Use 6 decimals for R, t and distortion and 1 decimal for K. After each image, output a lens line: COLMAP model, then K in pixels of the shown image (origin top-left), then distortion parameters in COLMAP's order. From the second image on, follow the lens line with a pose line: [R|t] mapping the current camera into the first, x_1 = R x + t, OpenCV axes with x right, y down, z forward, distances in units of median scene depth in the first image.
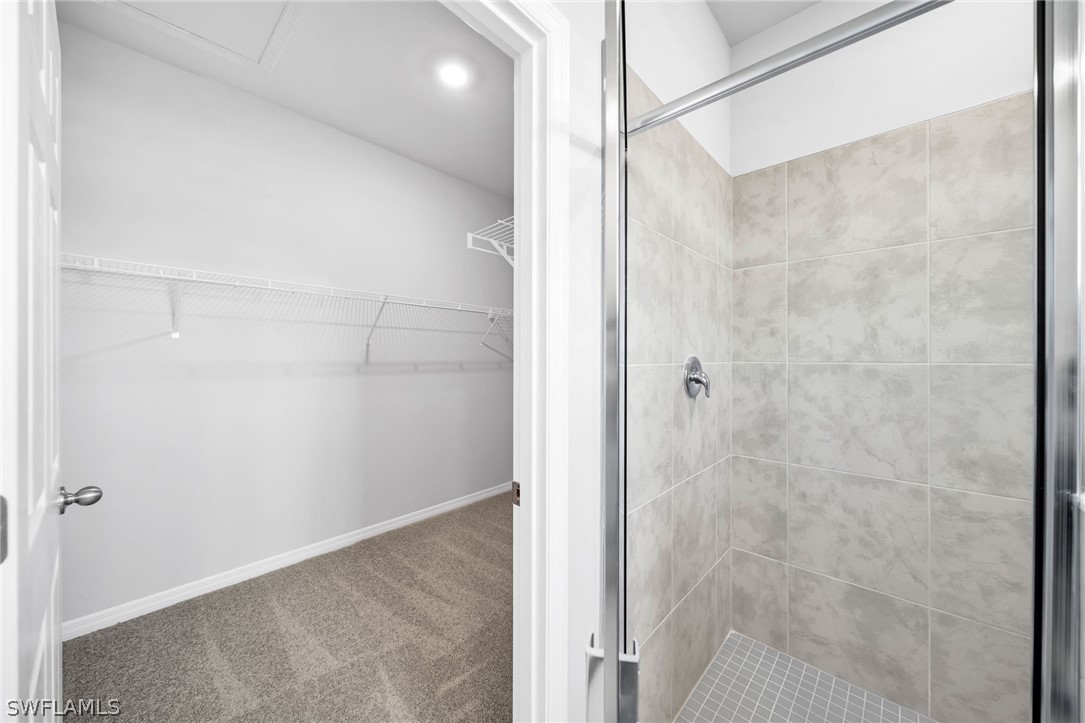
lens RADIAL K [[390.4, 0, 546.5], [0, 390.4, 358.3], [0, 0, 1]] dist [-0.001484, -0.000202]
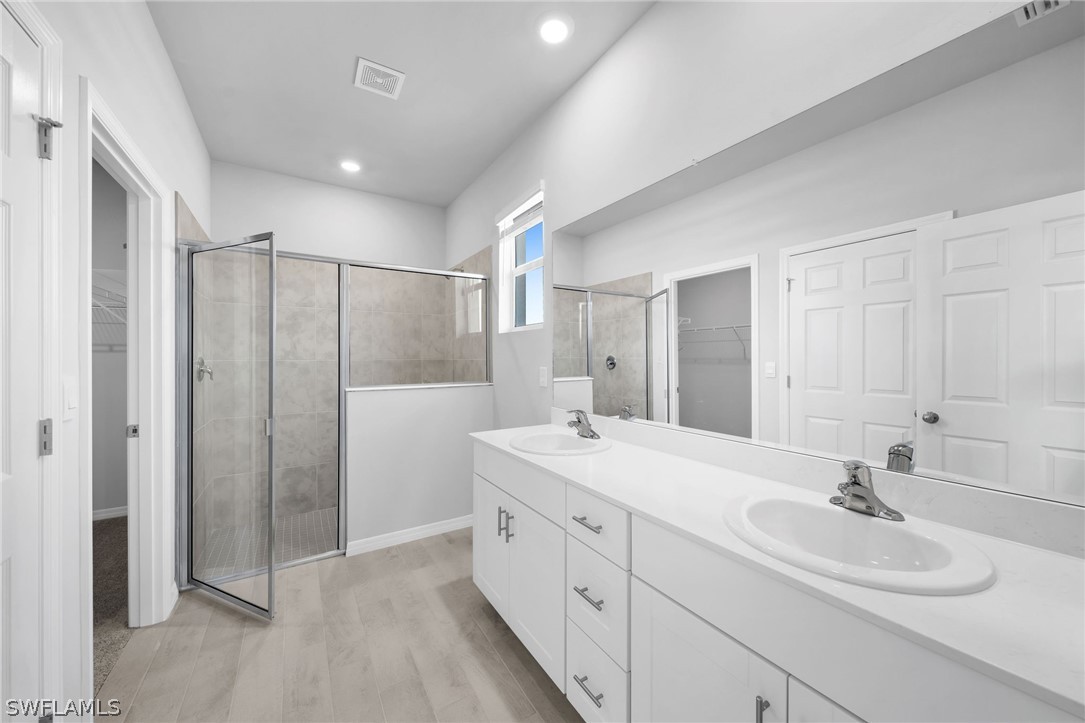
lens RADIAL K [[390.4, 0, 547.4], [0, 390.4, 357.6], [0, 0, 1]] dist [-0.001484, -0.000202]
pose [[0.248398, -0.000501, 0.968658, -1.608480], [0.002837, 0.999996, -0.000210, 0.006646], [-0.968654, 0.002800, 0.248399, -1.580897]]
